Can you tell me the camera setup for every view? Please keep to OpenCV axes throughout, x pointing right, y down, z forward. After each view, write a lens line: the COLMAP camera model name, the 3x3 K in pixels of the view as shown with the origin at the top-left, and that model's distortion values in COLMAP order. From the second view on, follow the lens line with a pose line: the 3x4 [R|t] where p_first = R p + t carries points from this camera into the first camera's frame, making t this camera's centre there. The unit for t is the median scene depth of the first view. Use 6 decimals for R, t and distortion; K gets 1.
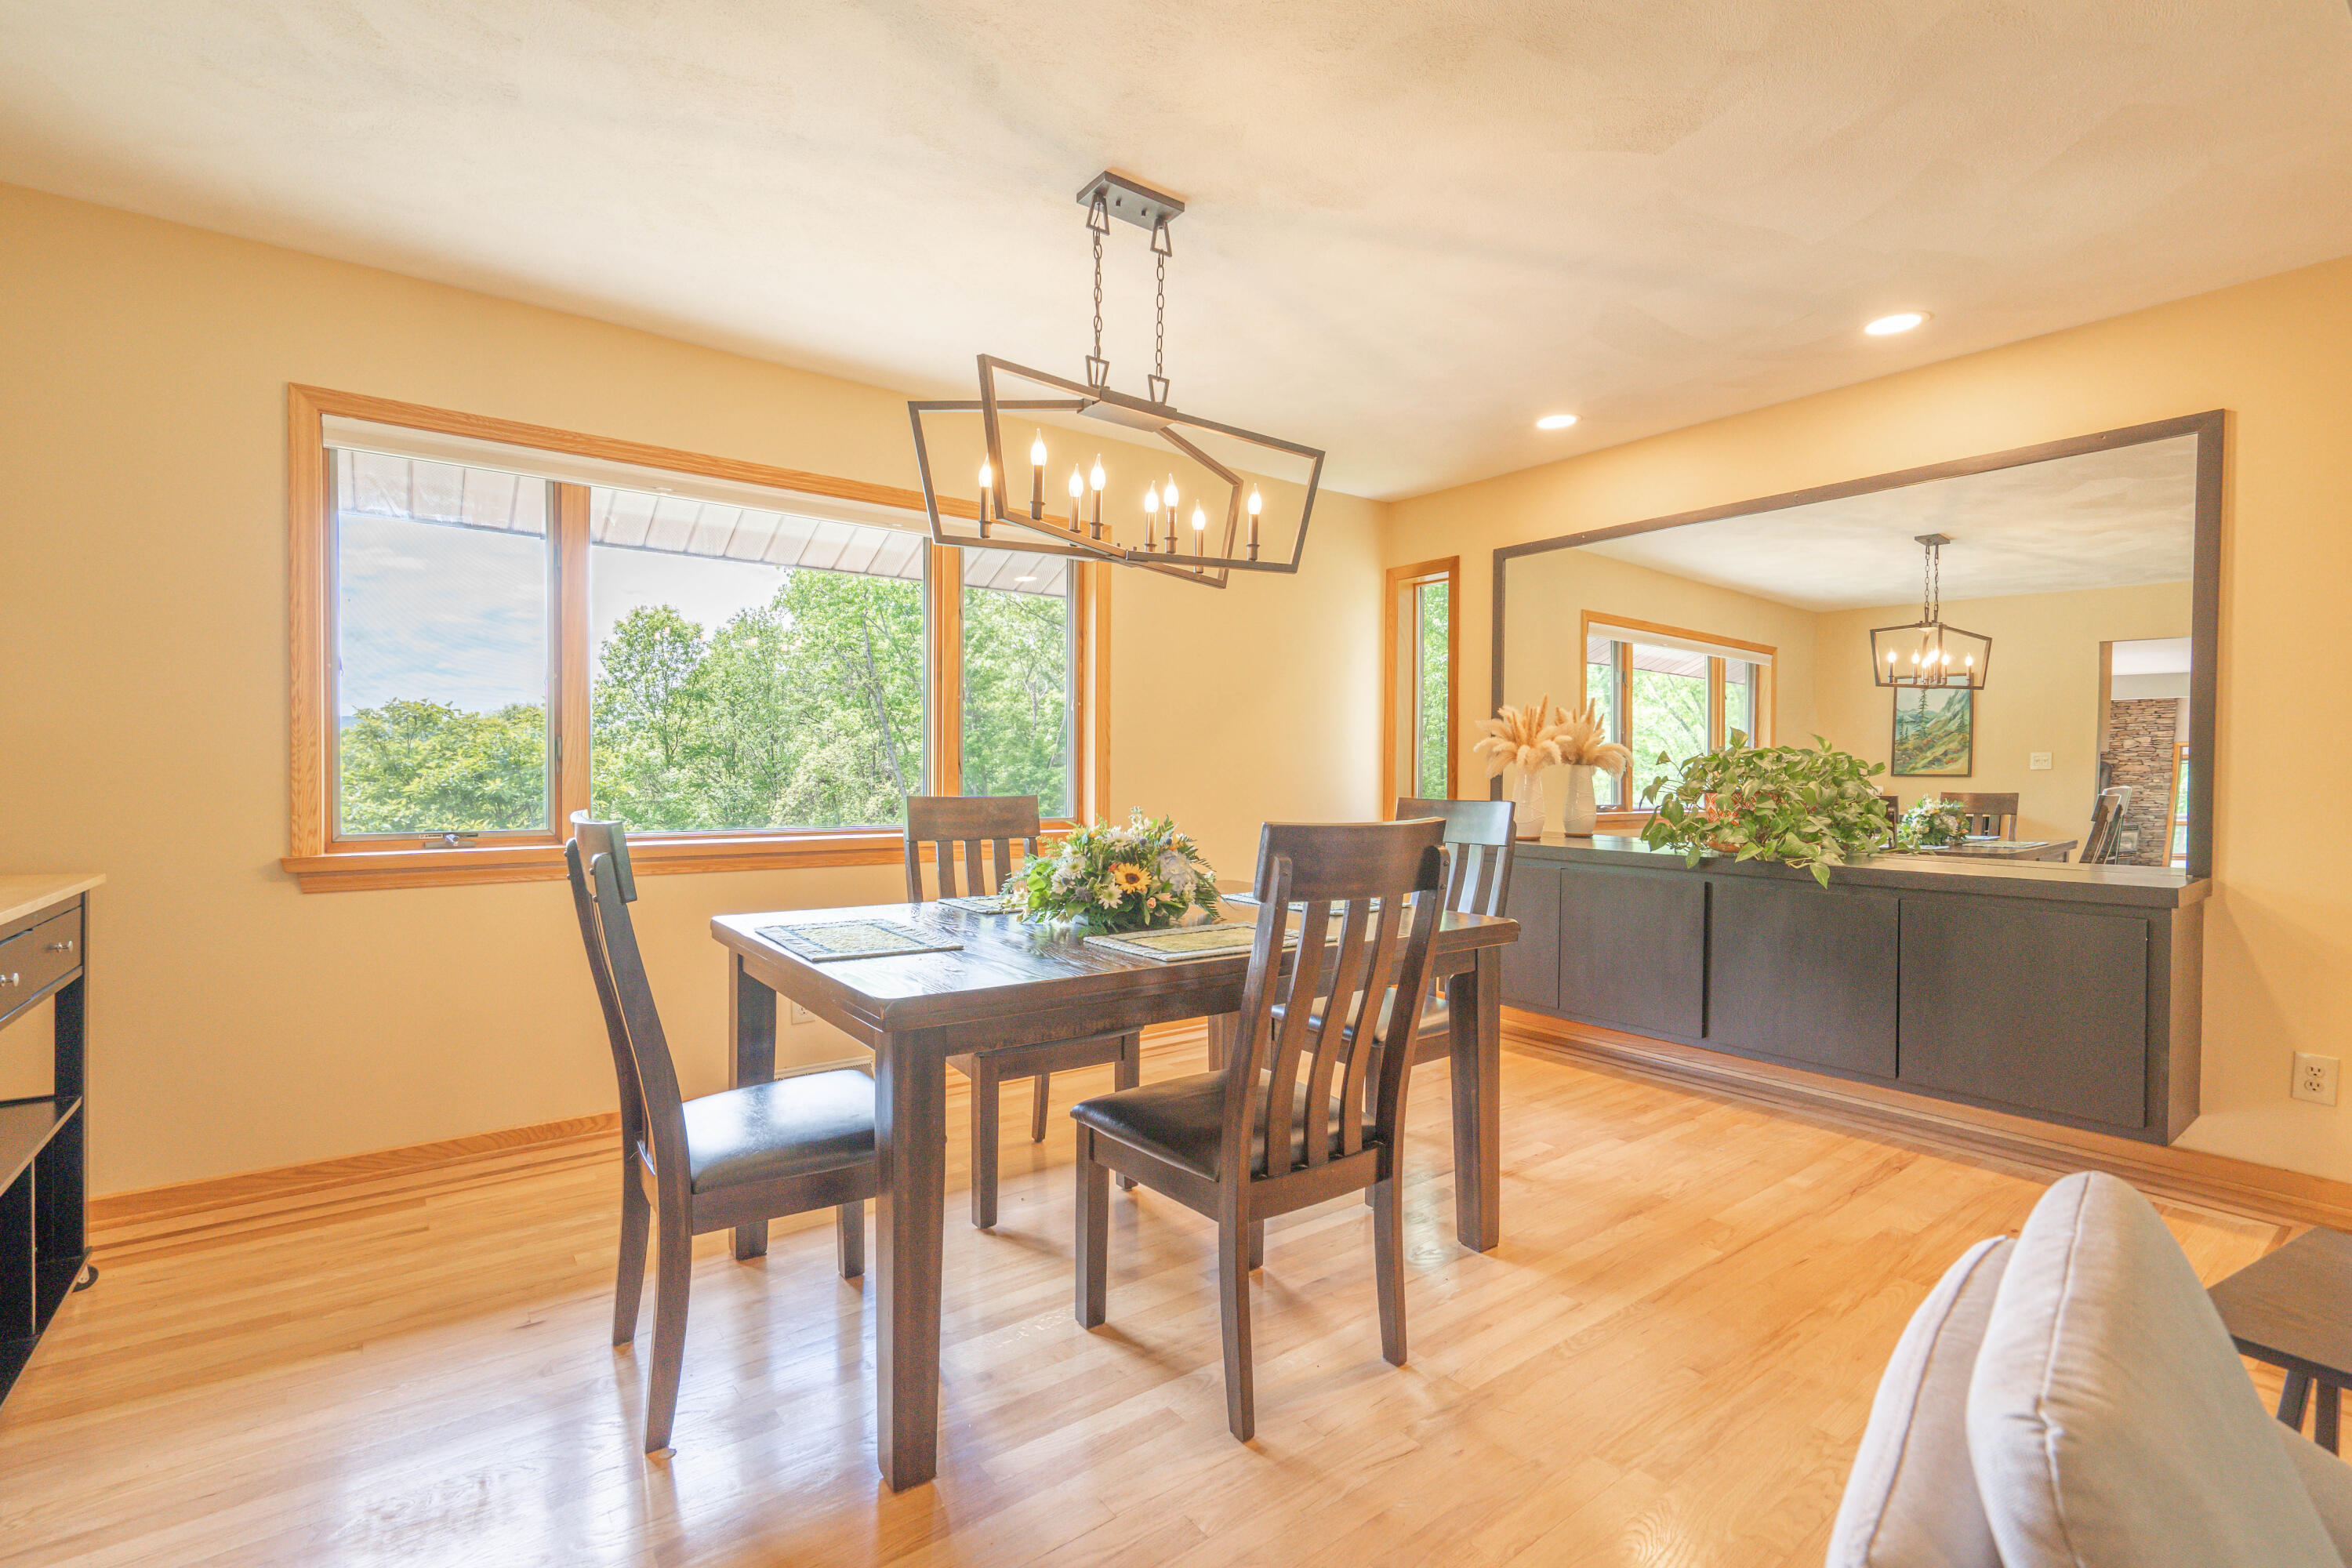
lens RADIAL K [[1053.6, 0, 1174.6], [0, 1053.6, 777.9], [0, 0, 1]] dist [-0.007179, 0.003535]
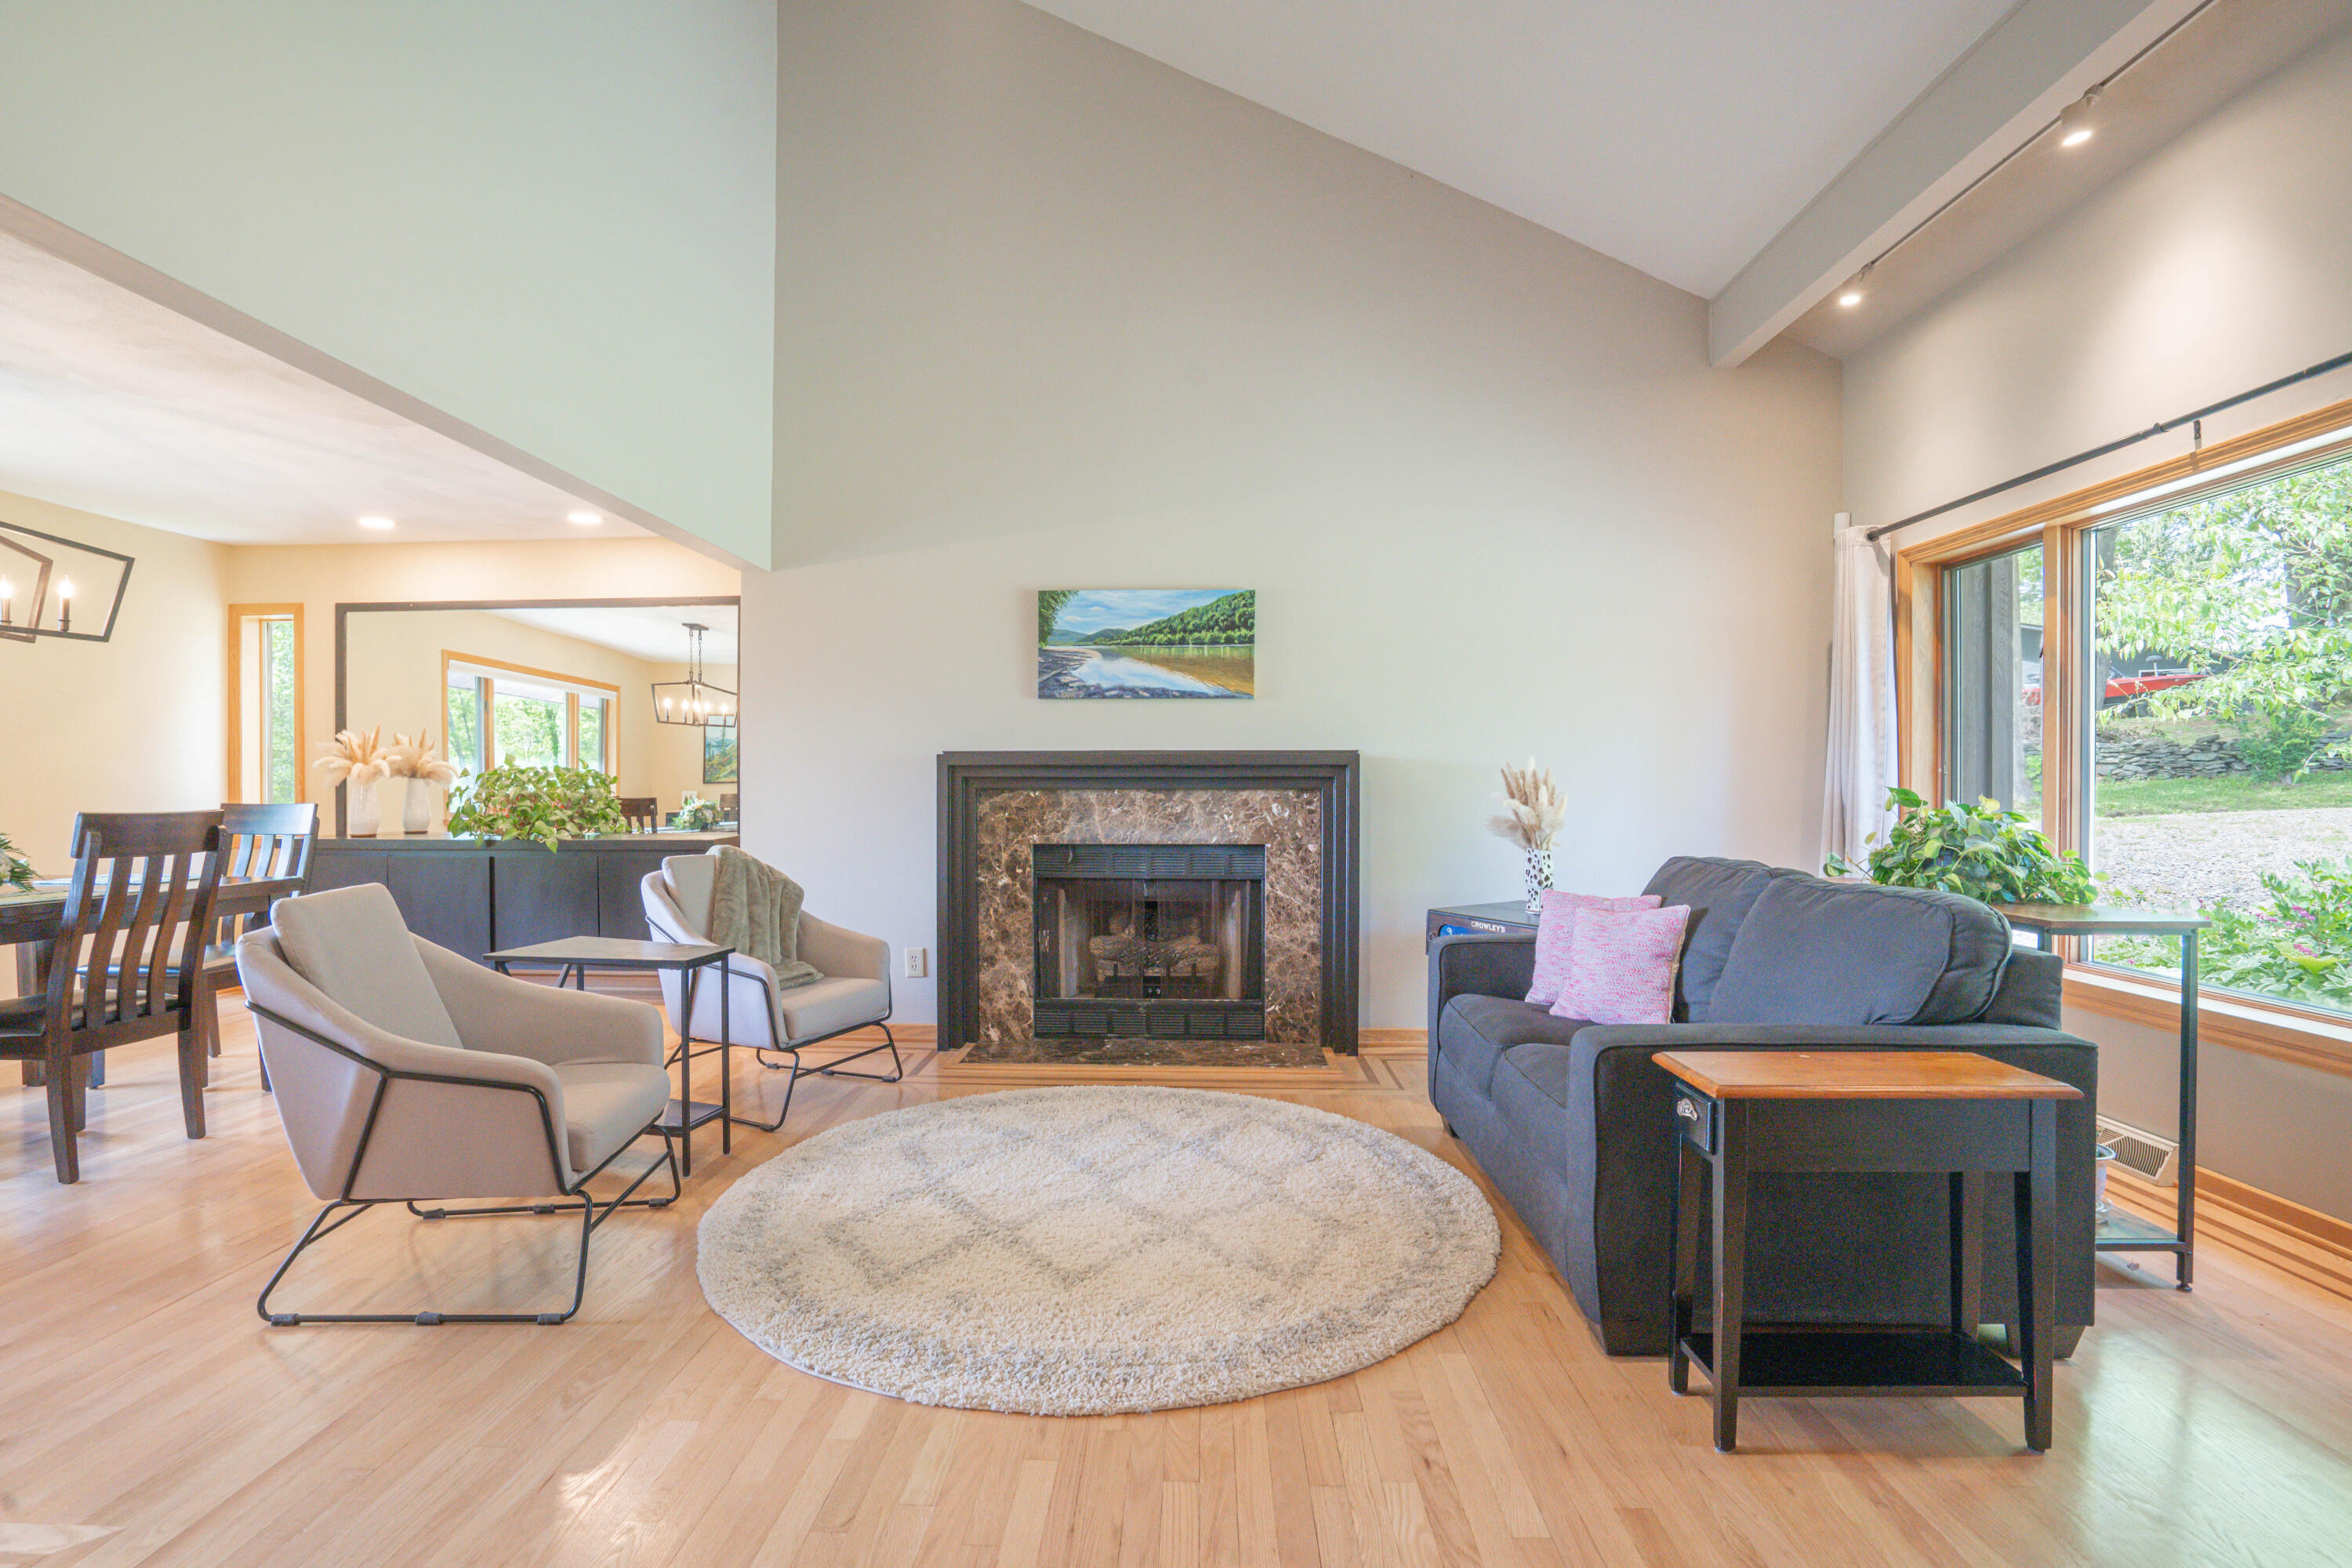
lens RADIAL K [[1053.6, 0, 1123.4], [0, 1053.6, 778.8], [0, 0, 1]] dist [-0.007179, 0.003535]
pose [[0.643601, -0.005691, 0.765340, -0.057128], [0.012370, 0.999919, -0.002967, 0.003954], [-0.765261, 0.011377, 0.643620, -0.627042]]
